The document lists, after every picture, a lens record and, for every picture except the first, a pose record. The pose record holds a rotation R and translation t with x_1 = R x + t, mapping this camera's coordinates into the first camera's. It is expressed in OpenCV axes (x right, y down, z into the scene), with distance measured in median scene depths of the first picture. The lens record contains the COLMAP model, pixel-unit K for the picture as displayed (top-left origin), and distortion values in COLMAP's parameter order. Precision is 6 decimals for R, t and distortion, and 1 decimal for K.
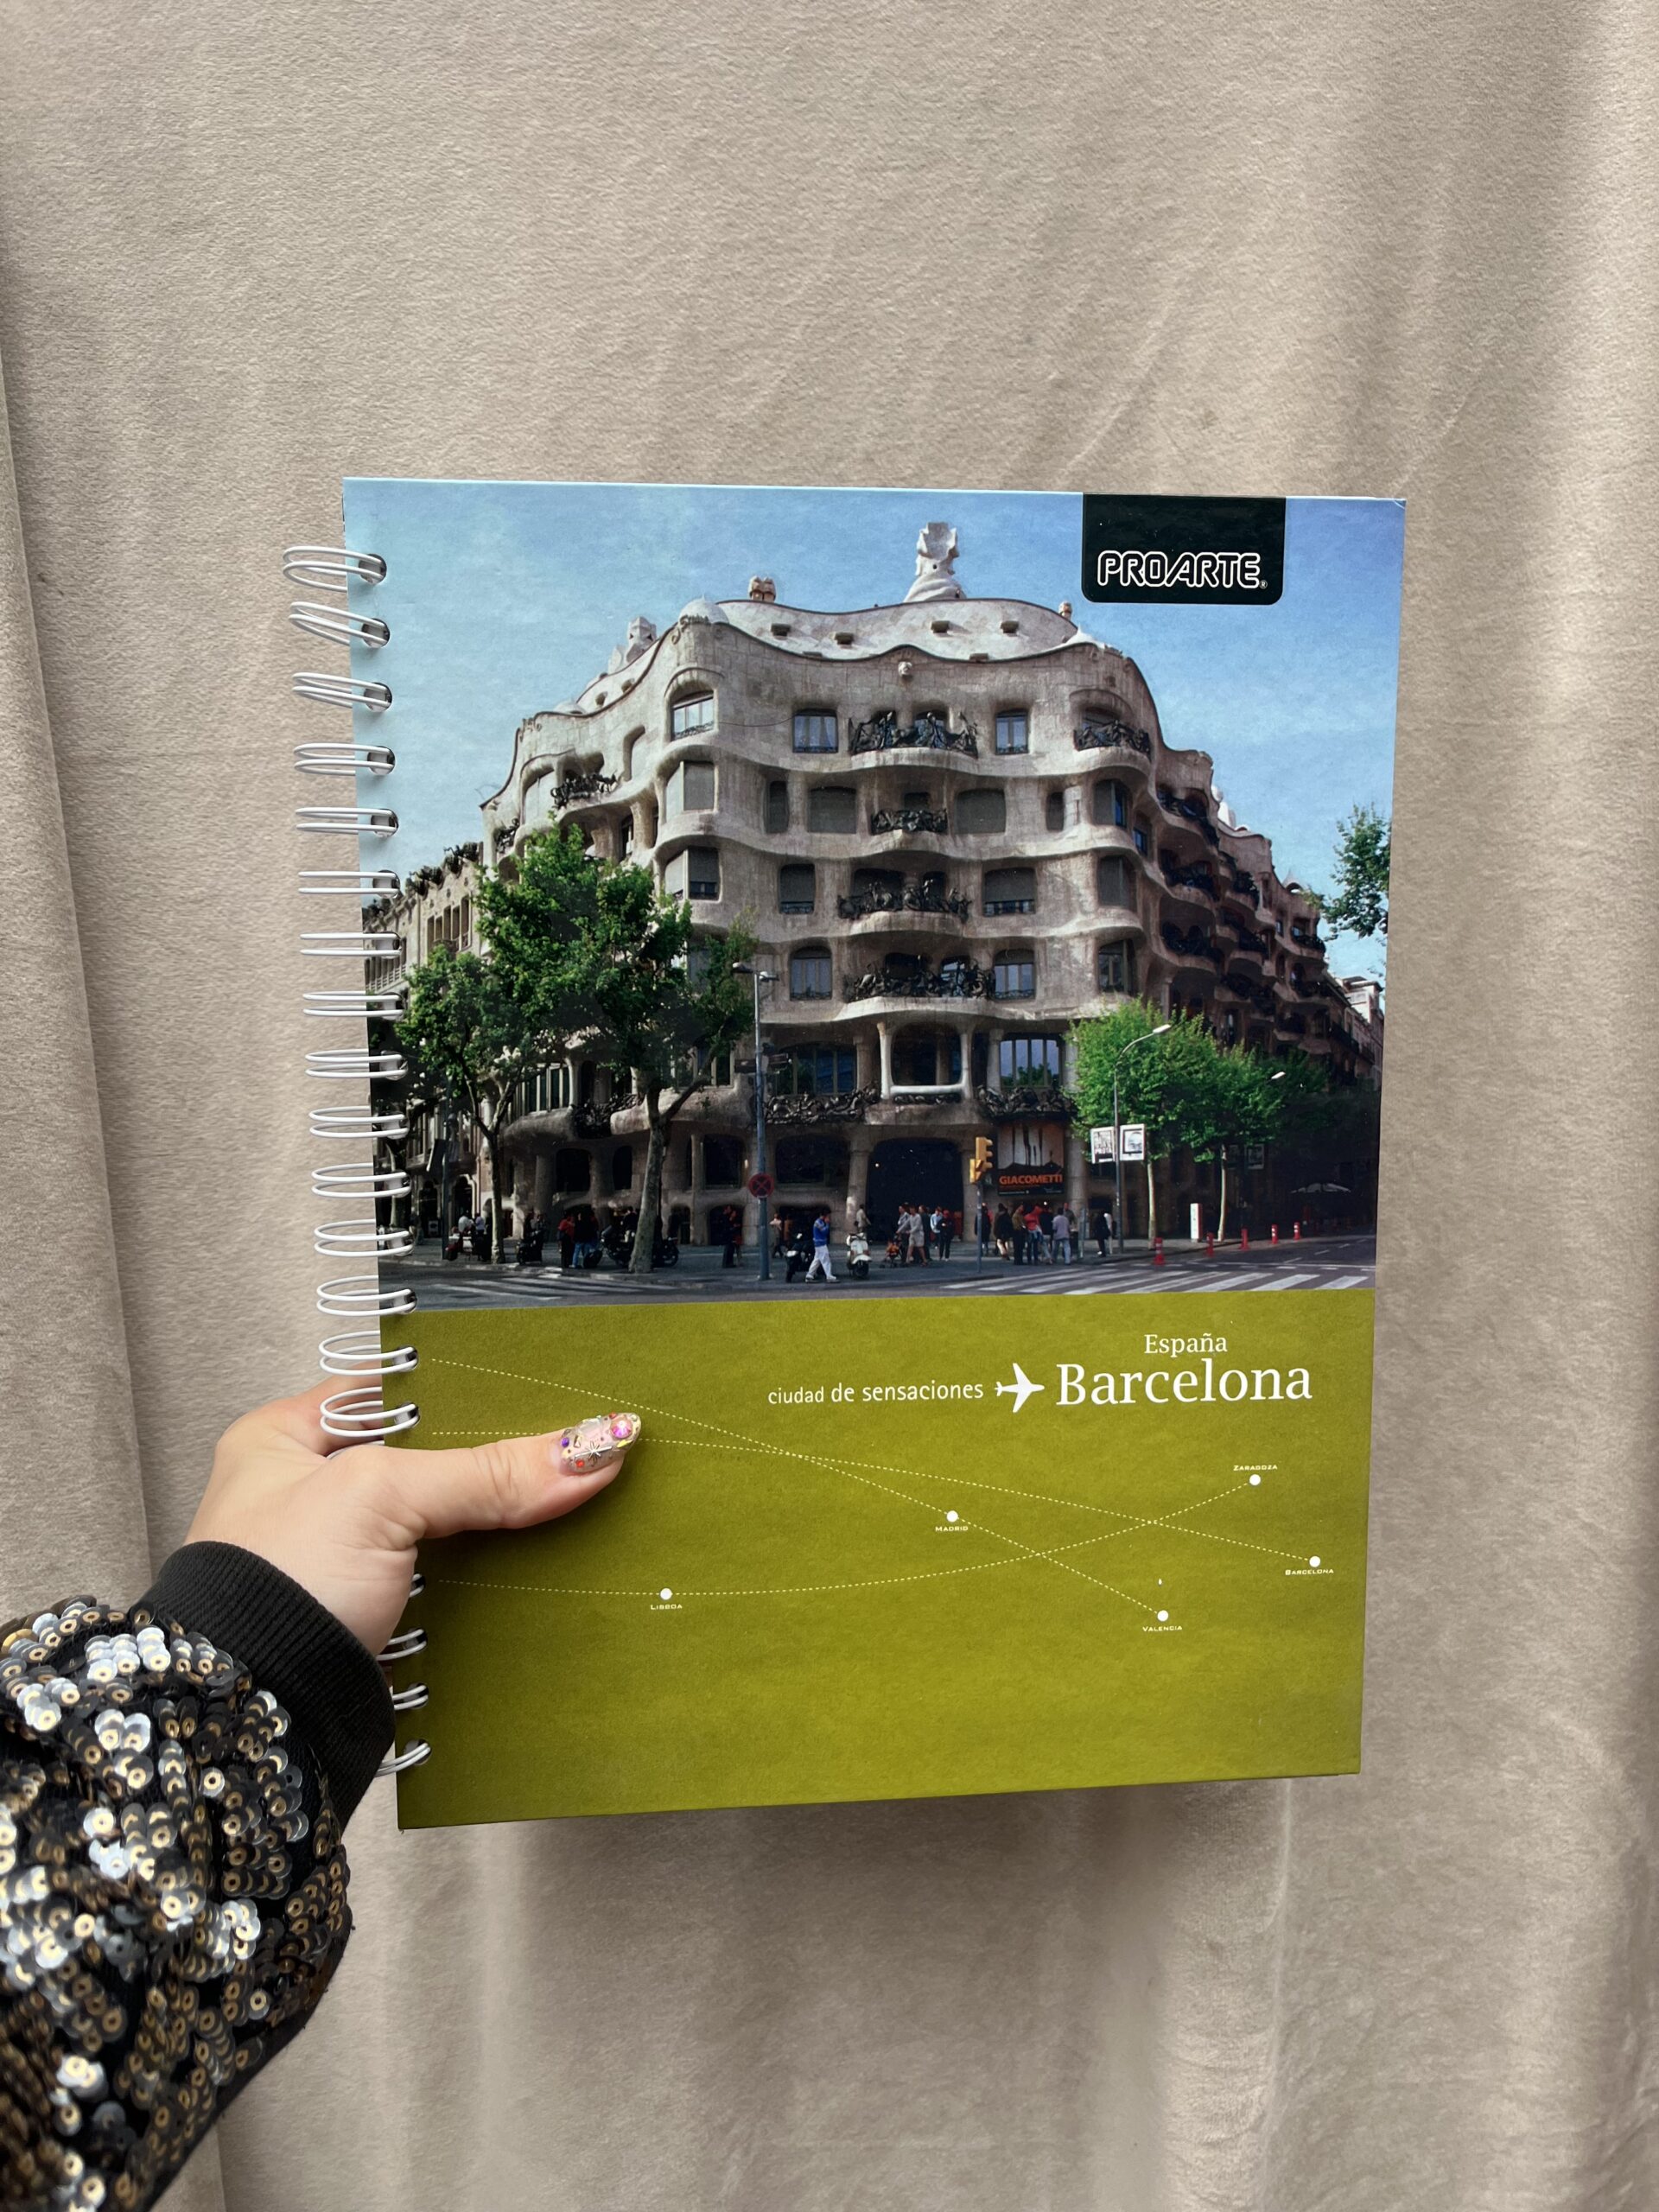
lens RADIAL K [[2061.8, 0, 846.6], [0, 2061.8, 1159.9], [0, 0, 1]] dist [0.006385, -0.070874]
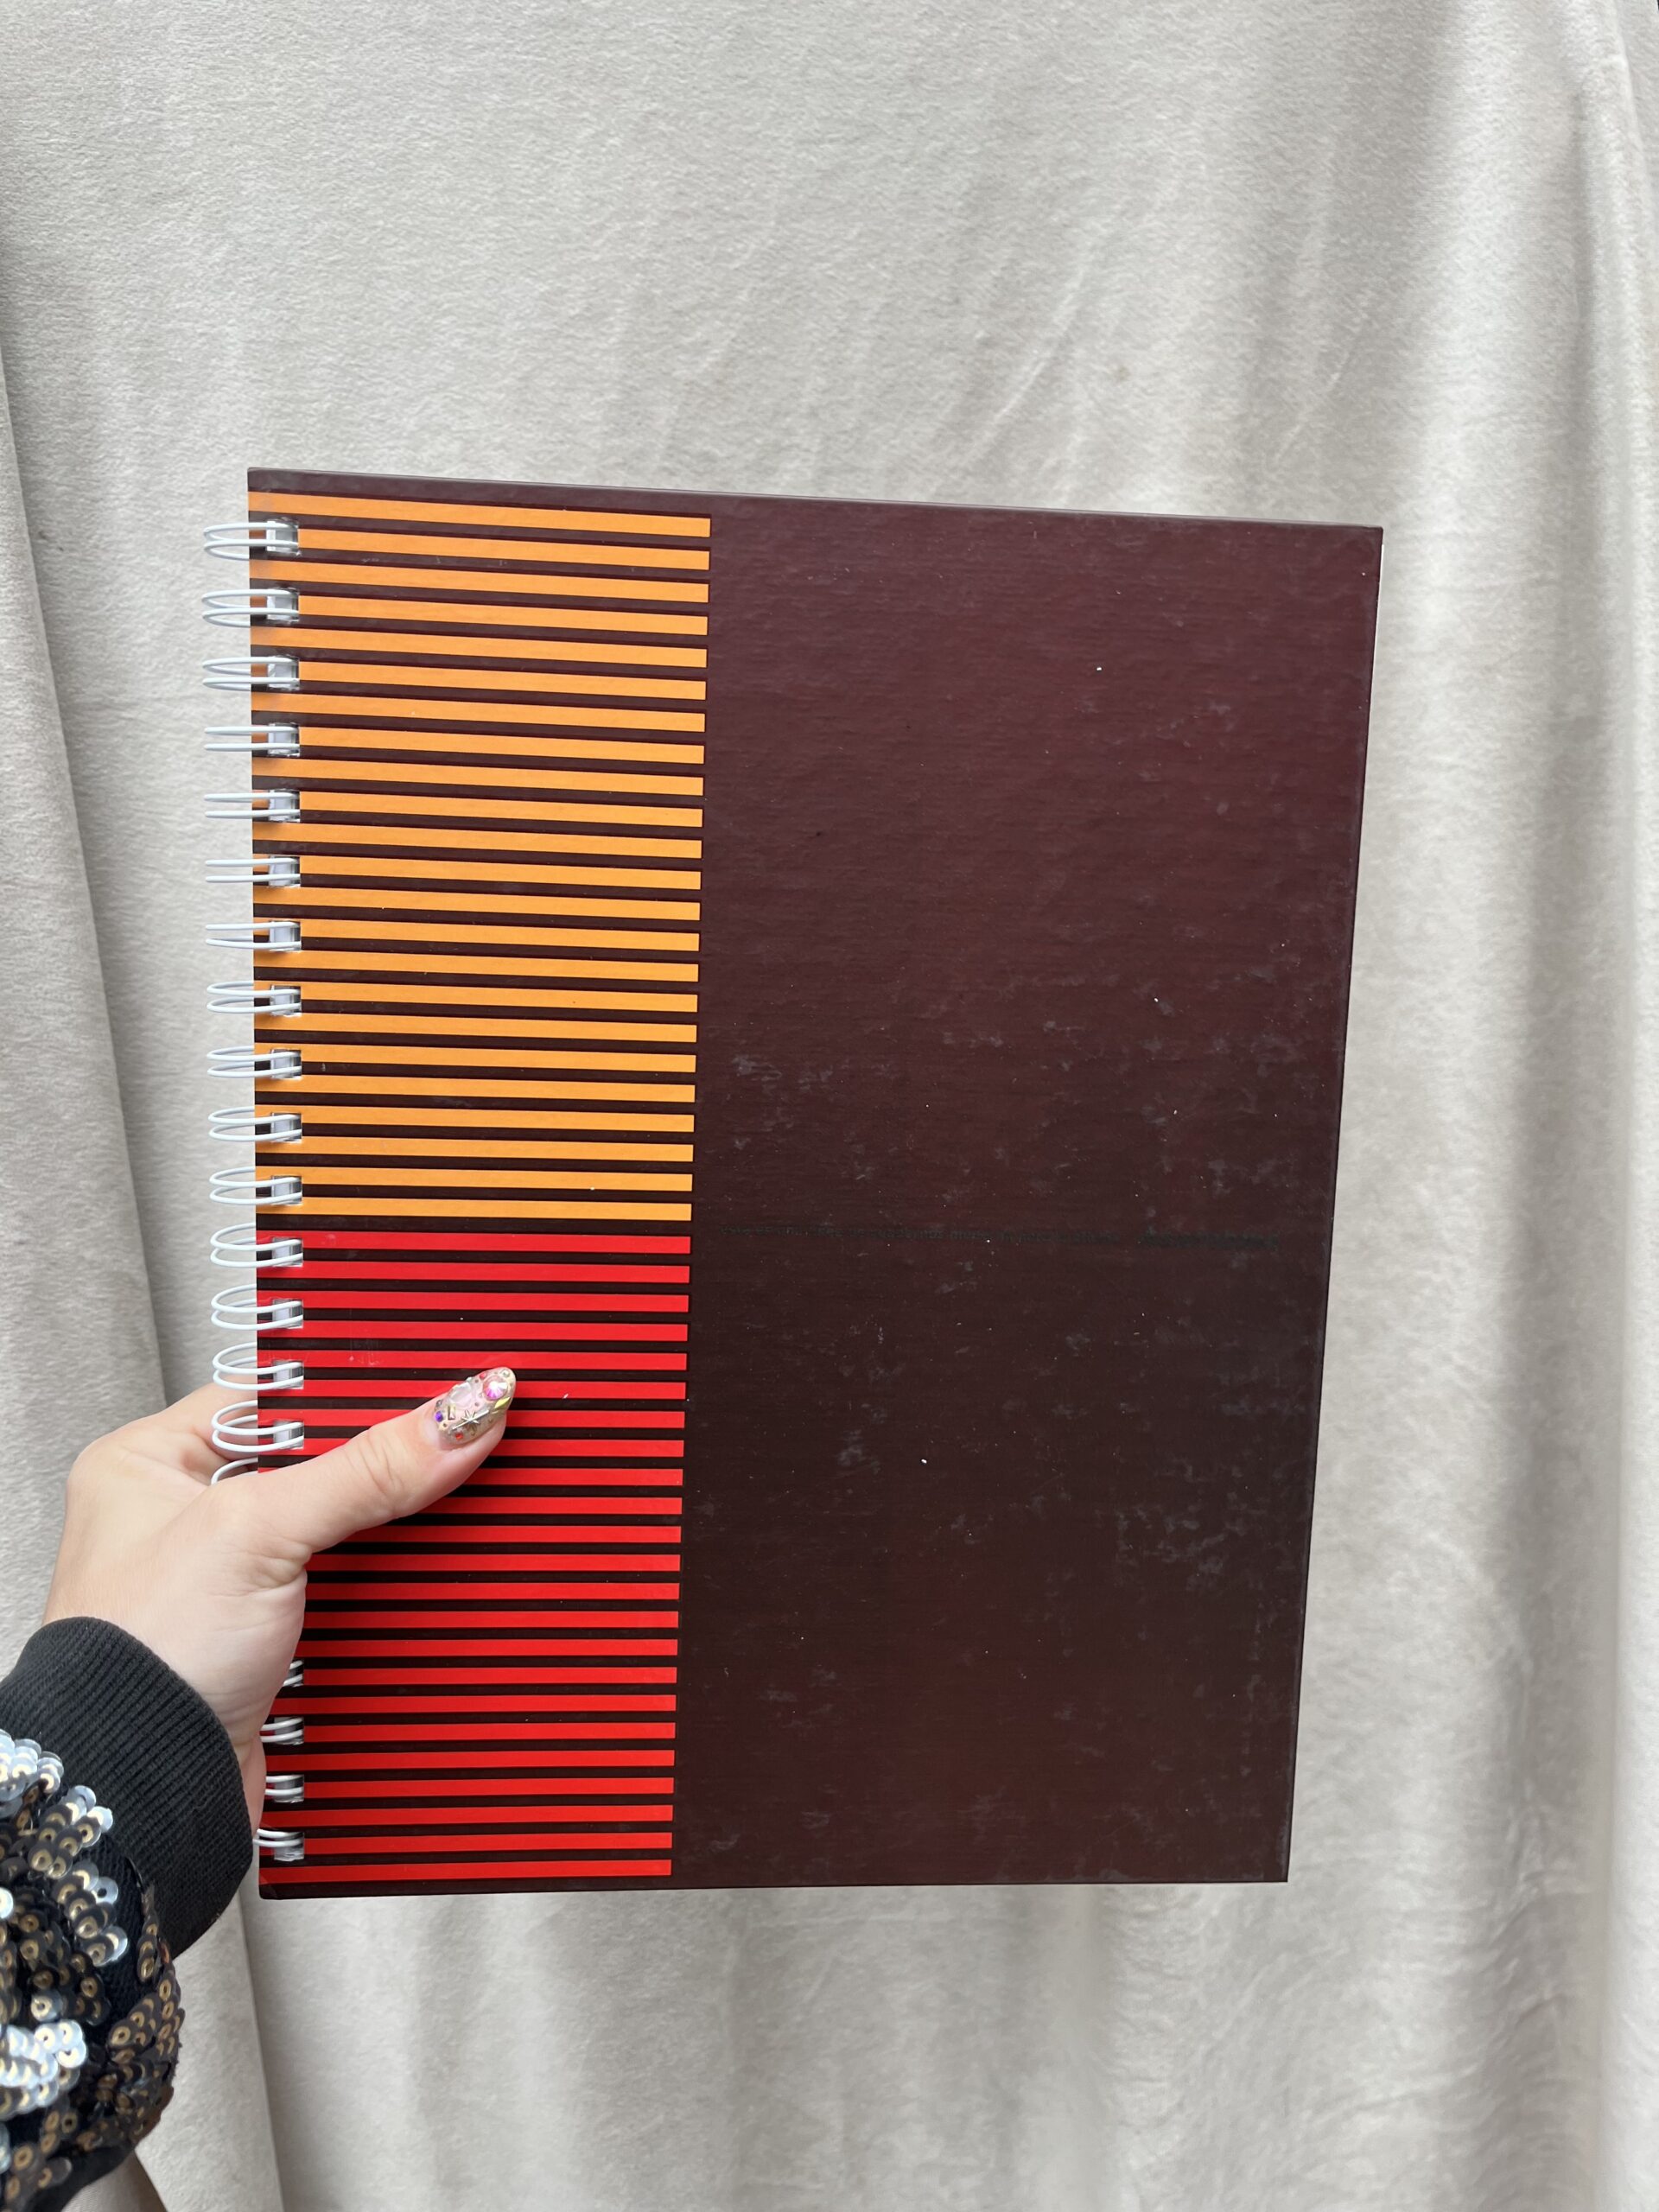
lens RADIAL K [[2028.5, 0, 823.1], [0, 2028.5, 1126.8], [0, 0, 1]] dist [0.010897, -0.033980]
pose [[0.999844, -0.017634, 0.000482, 0.010676], [0.017620, 0.999611, 0.021619, 0.013175], [-0.000863, -0.021607, 0.999766, -0.086241]]
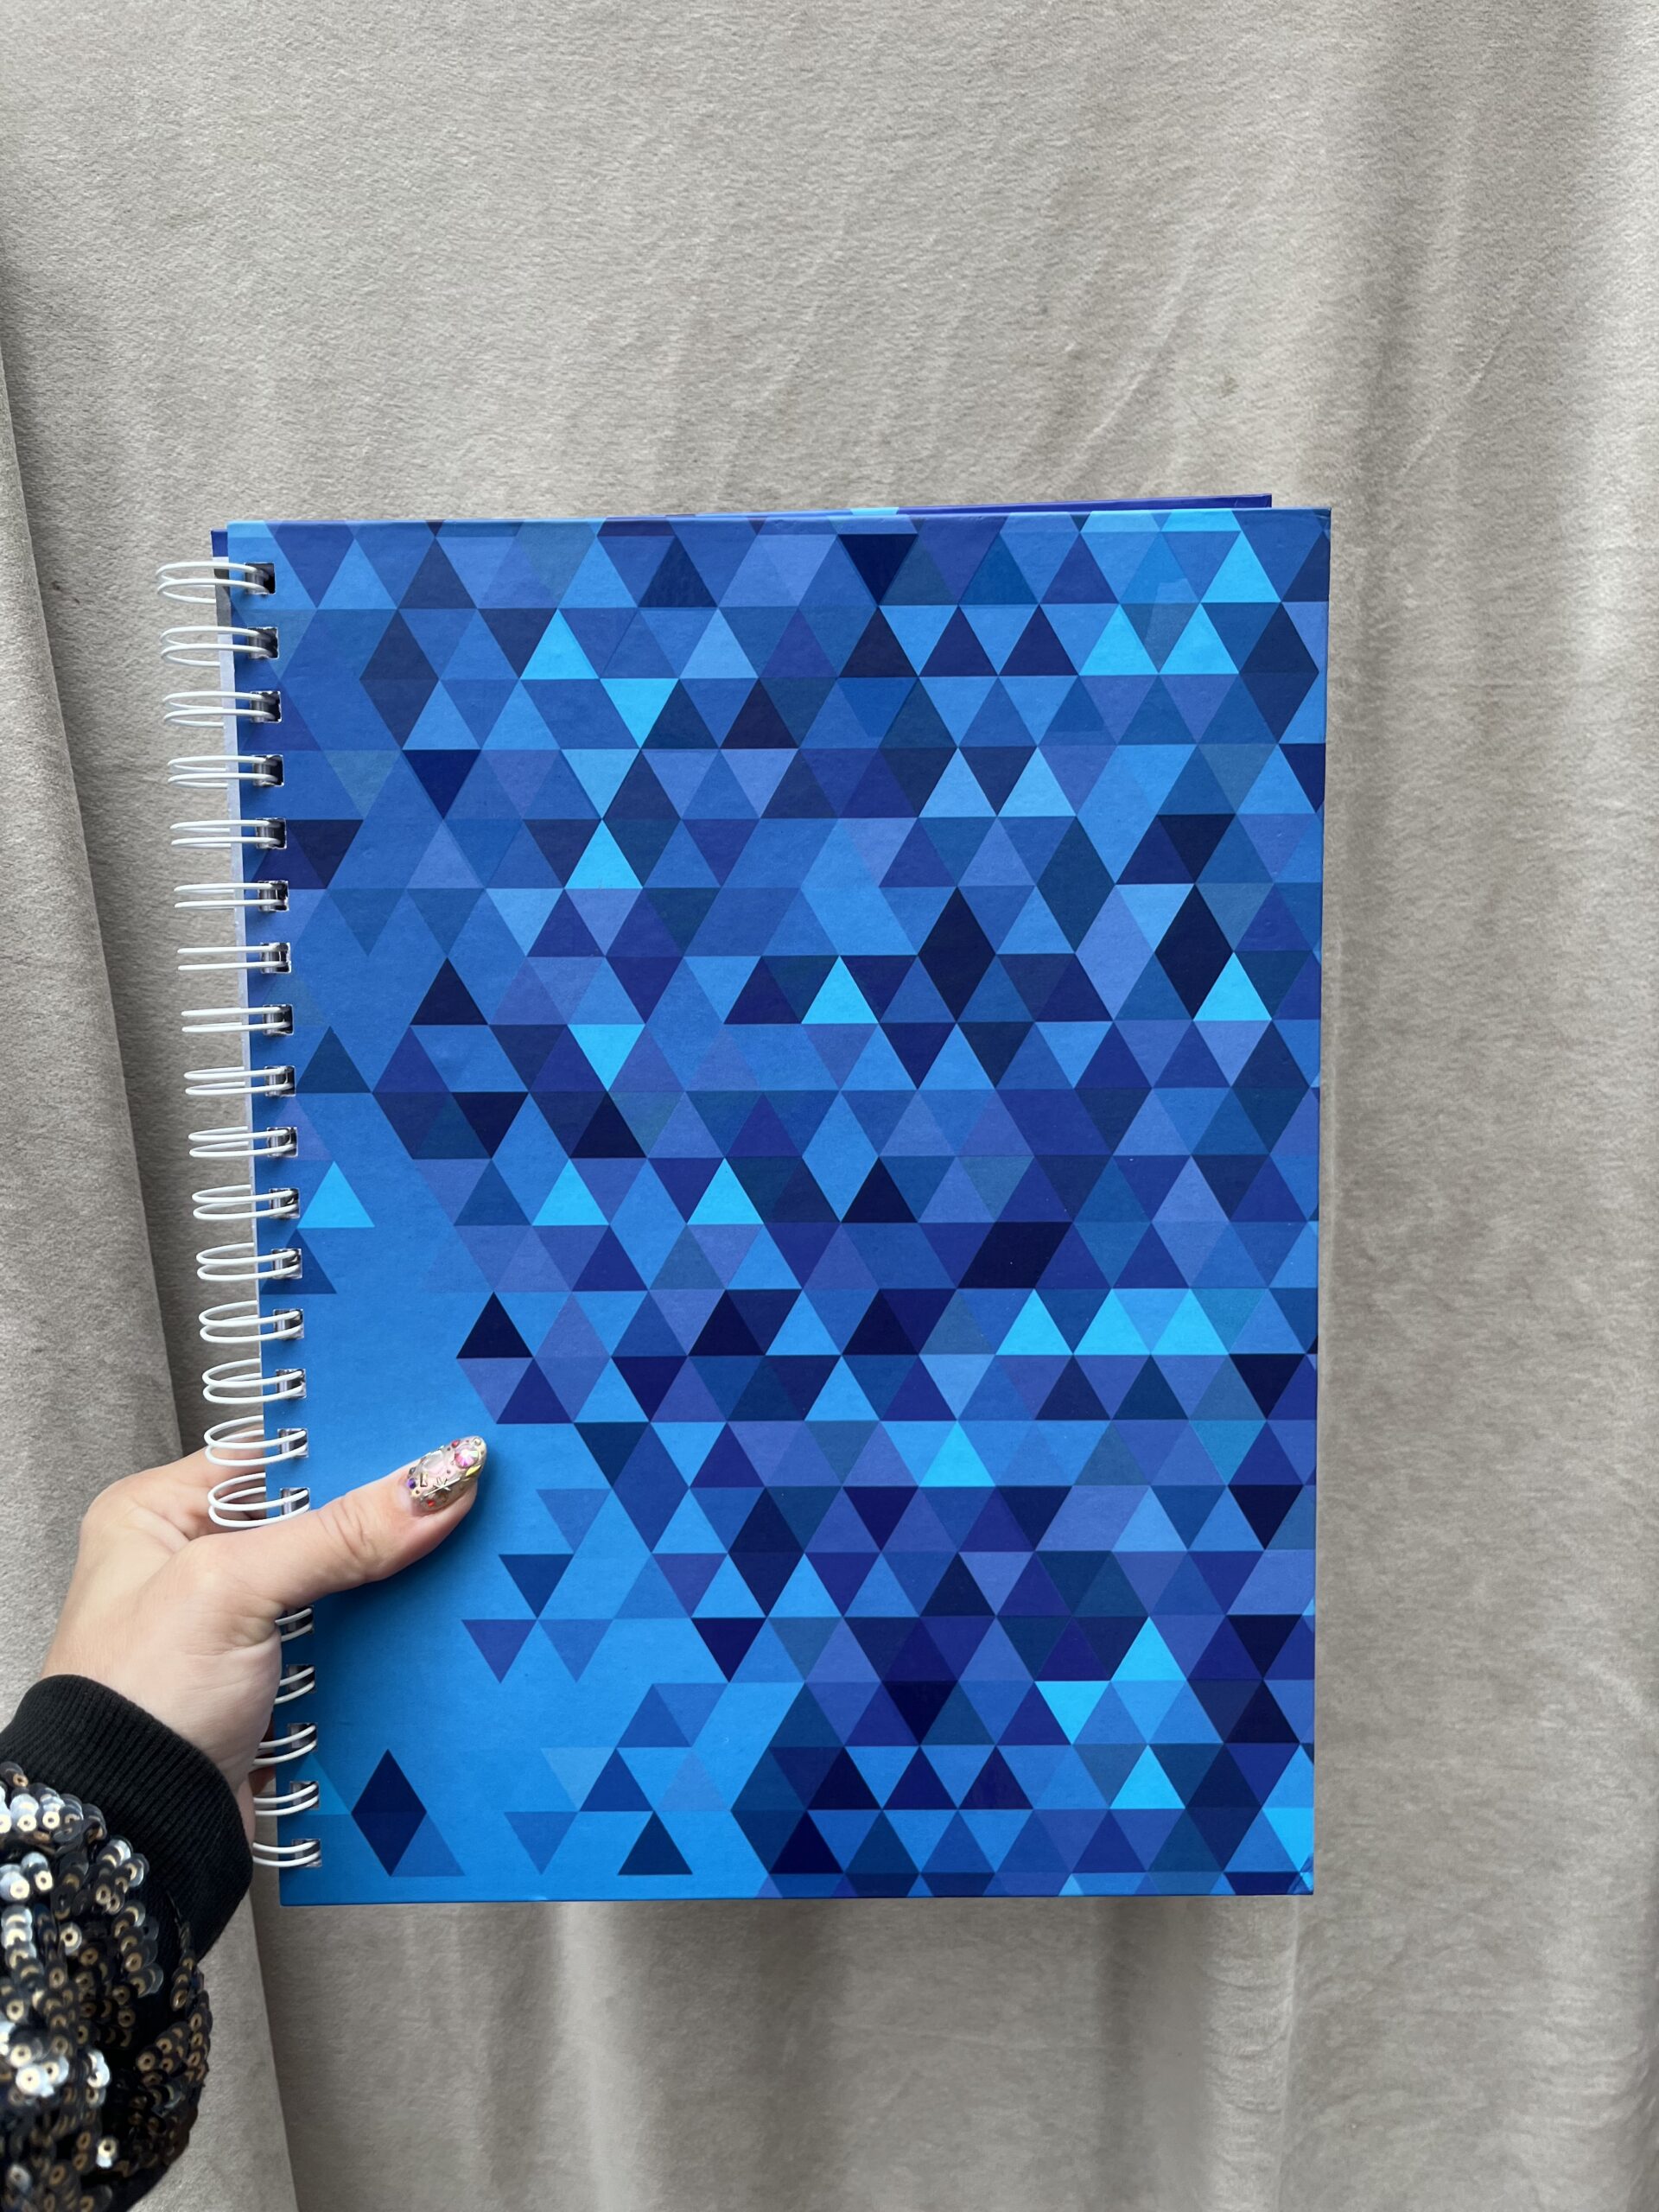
lens RADIAL K [[1973.5, 0, 836.6], [0, 1973.5, 1127.8], [0, 0, 1]] dist [0.048598, -0.097968]
pose [[0.999394, -0.029185, -0.018973, -0.004066], [0.029154, 0.999573, -0.001901, -0.007115], [0.019021, 0.001347, 0.999818, 0.042720]]
